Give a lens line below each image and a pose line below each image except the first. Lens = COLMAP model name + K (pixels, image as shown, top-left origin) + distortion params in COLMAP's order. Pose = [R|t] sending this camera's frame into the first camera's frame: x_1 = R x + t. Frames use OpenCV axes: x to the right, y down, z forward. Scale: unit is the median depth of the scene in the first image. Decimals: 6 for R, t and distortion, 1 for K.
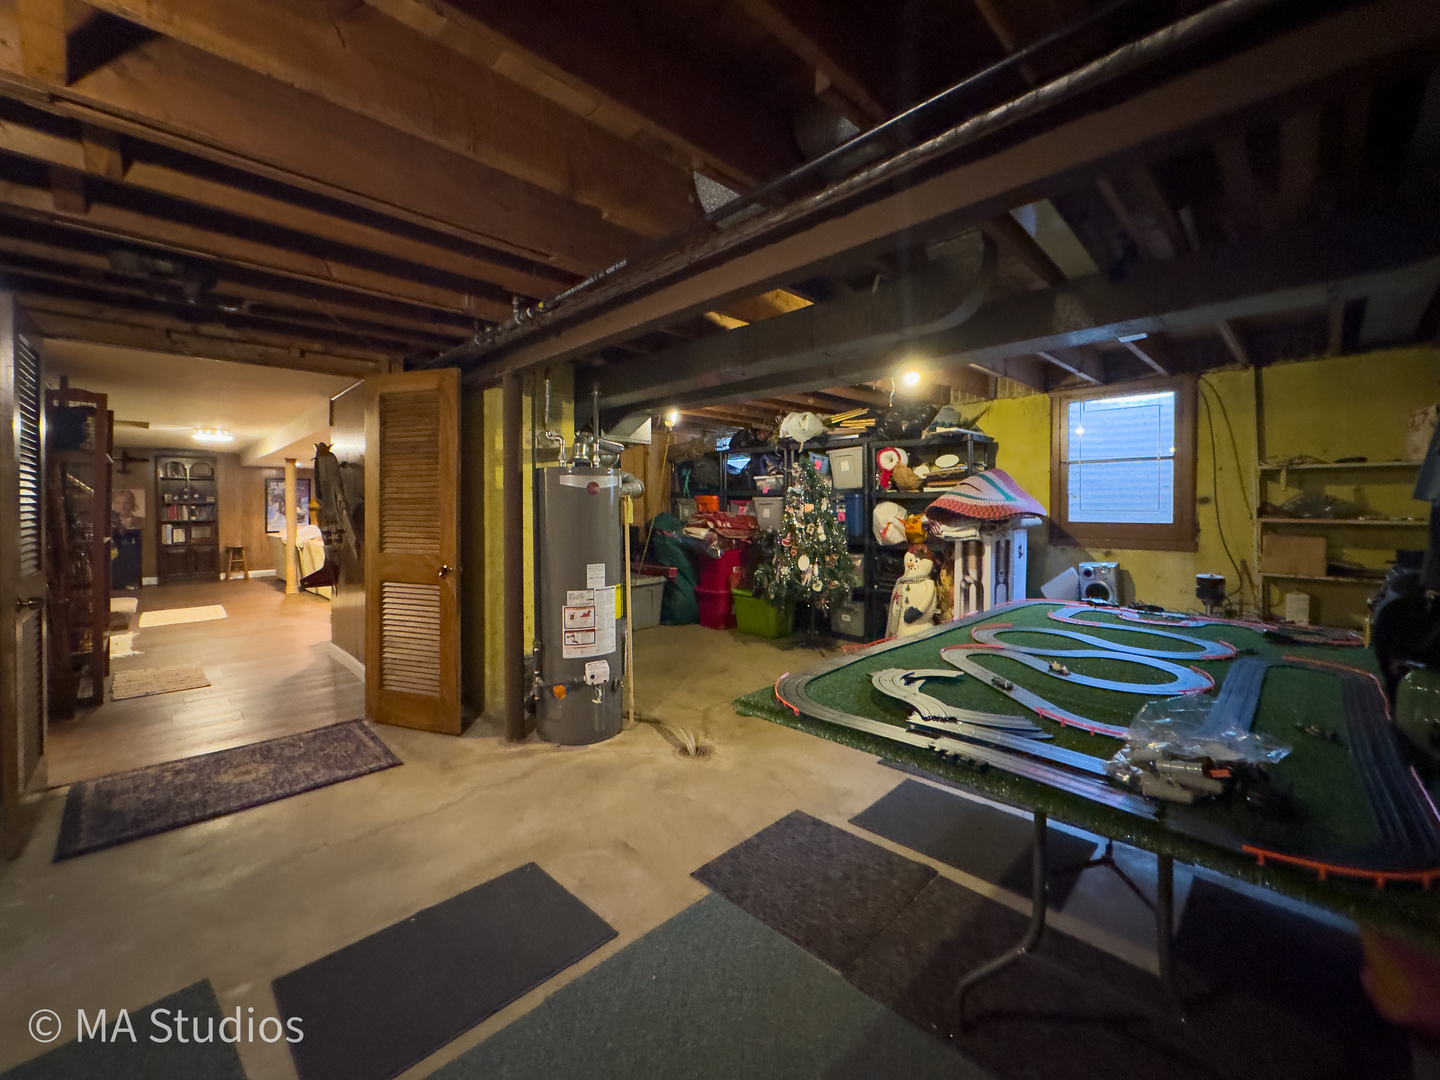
lens RADIAL K [[582.6, 0, 714.1], [0, 582.6, 523.5], [0, 0, 1]] dist [-0.001618, -0.000266]
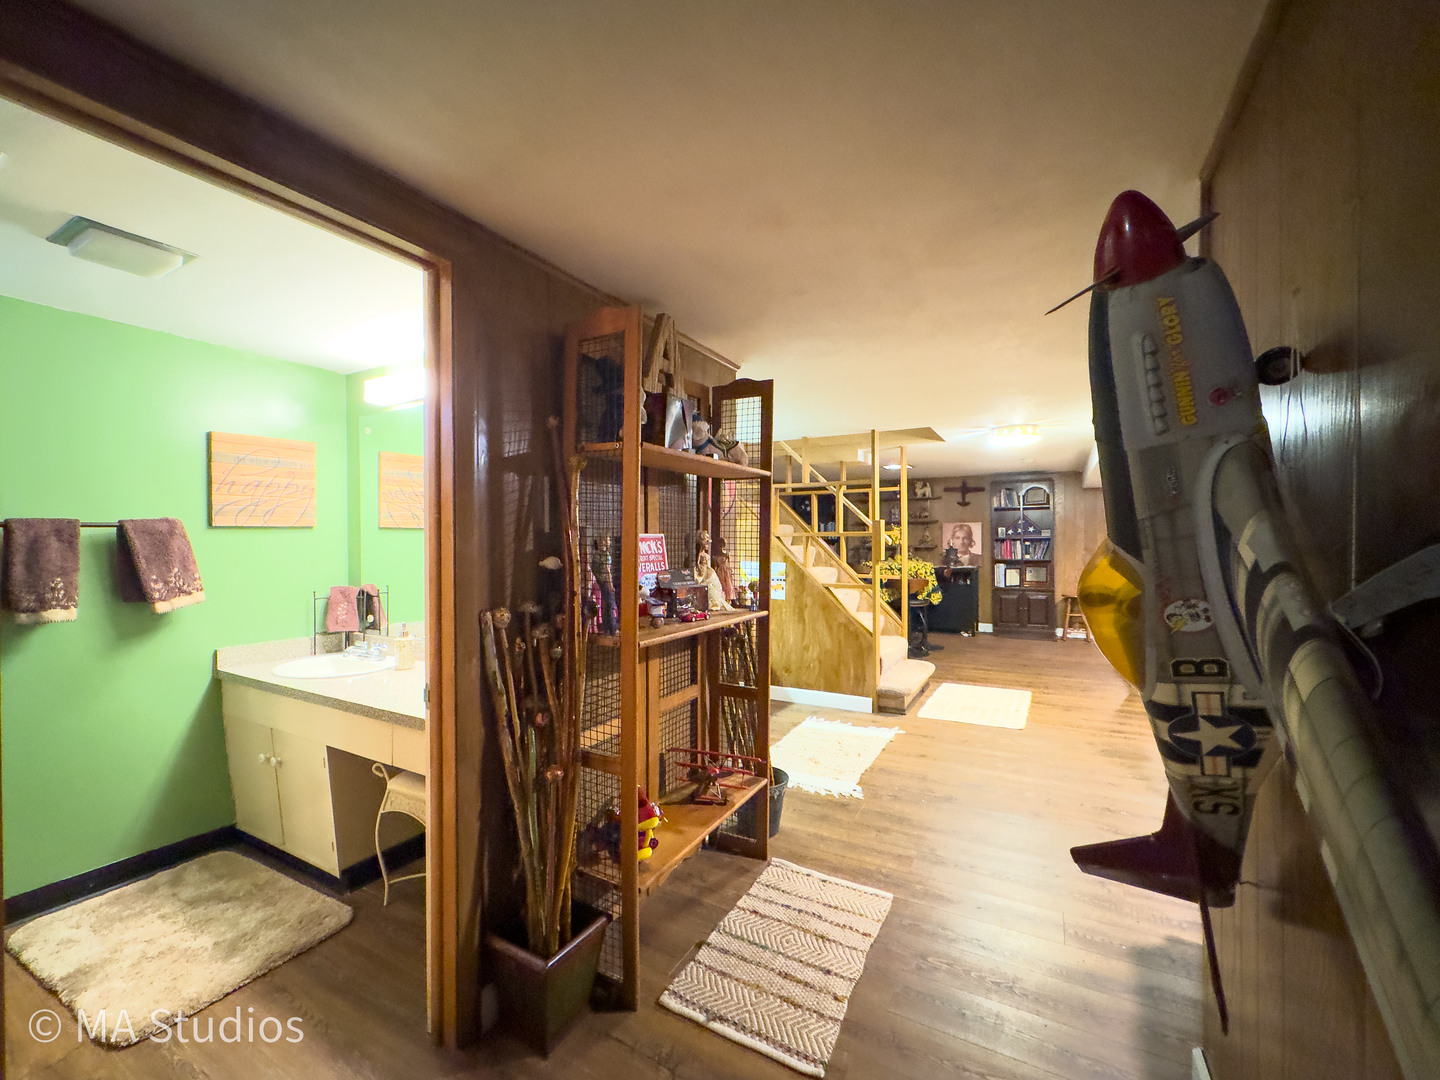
lens RADIAL K [[582.6, 0, 714.1], [0, 582.6, 523.5], [0, 0, 1]] dist [-0.001618, -0.000266]
pose [[0.272244, -0.025161, -0.961899, -0.239470], [-0.024183, 0.999163, -0.032980, -0.018544], [0.961924, 0.032240, 0.271407, 0.369024]]
